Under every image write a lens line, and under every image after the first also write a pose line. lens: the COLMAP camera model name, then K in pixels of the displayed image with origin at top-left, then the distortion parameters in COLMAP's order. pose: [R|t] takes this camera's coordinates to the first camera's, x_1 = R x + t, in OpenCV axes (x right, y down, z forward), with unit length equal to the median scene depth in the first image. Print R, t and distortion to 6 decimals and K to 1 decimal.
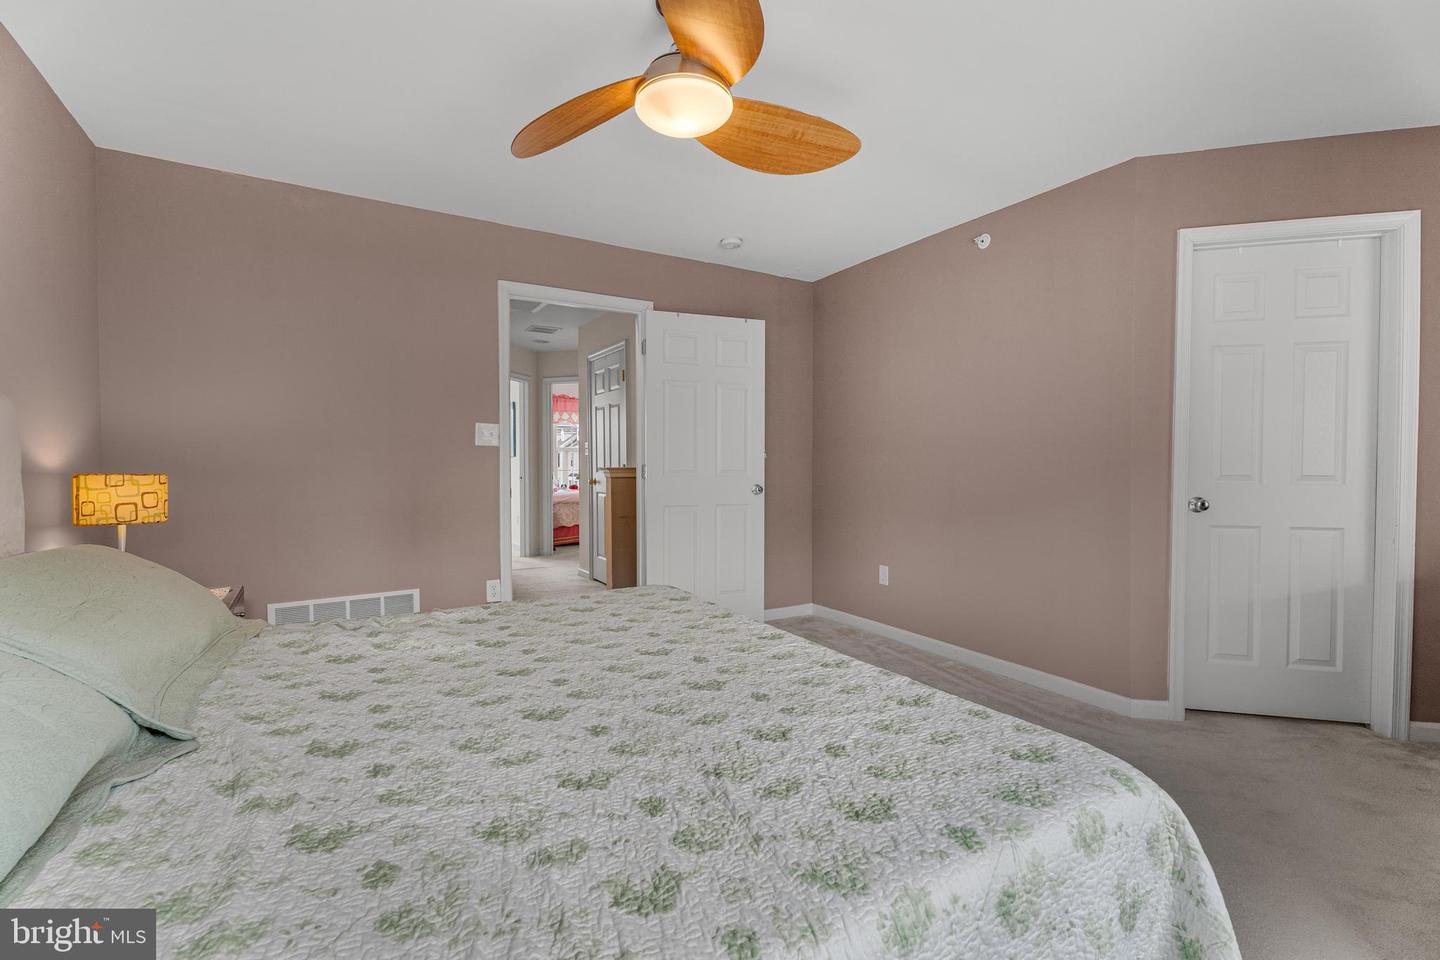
lens RADIAL K [[642.1, 0, 720.0], [0, 642.1, 480.0], [0, 0, 1]] dist [0.000102, 0.000004]
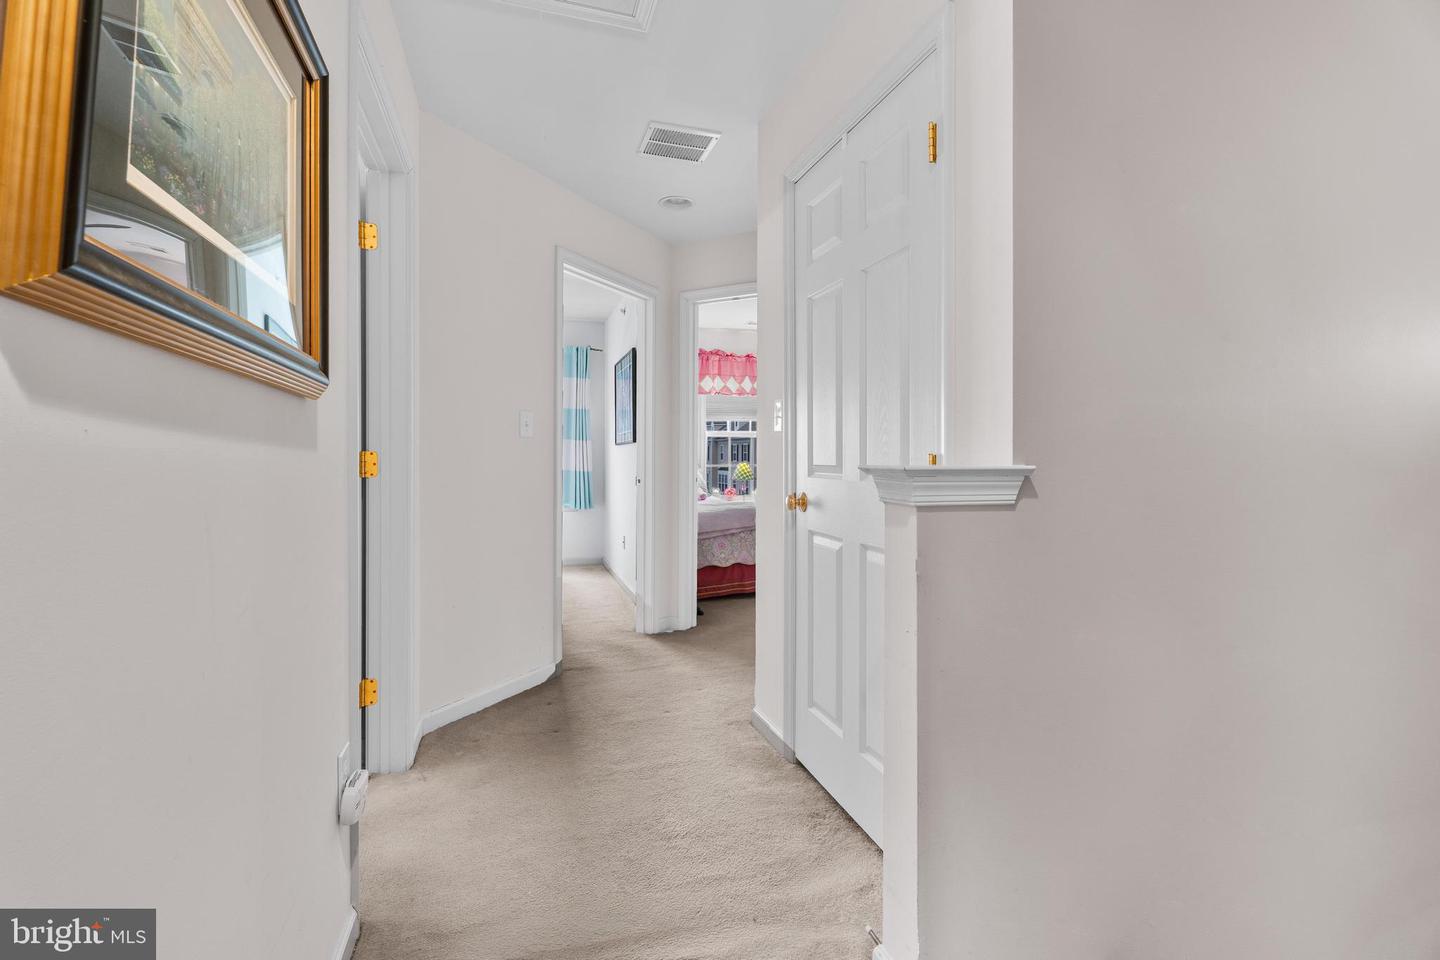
lens RADIAL K [[646.4, 0, 720.4], [0, 646.4, 447.6], [0, 0, 1]] dist [0.000098, 0.000055]
pose [[0.974106, 0.001971, -0.226083, -0.126904], [-0.011640, 0.999073, -0.041441, -0.009722], [0.225792, 0.042999, 0.973226, 0.510939]]
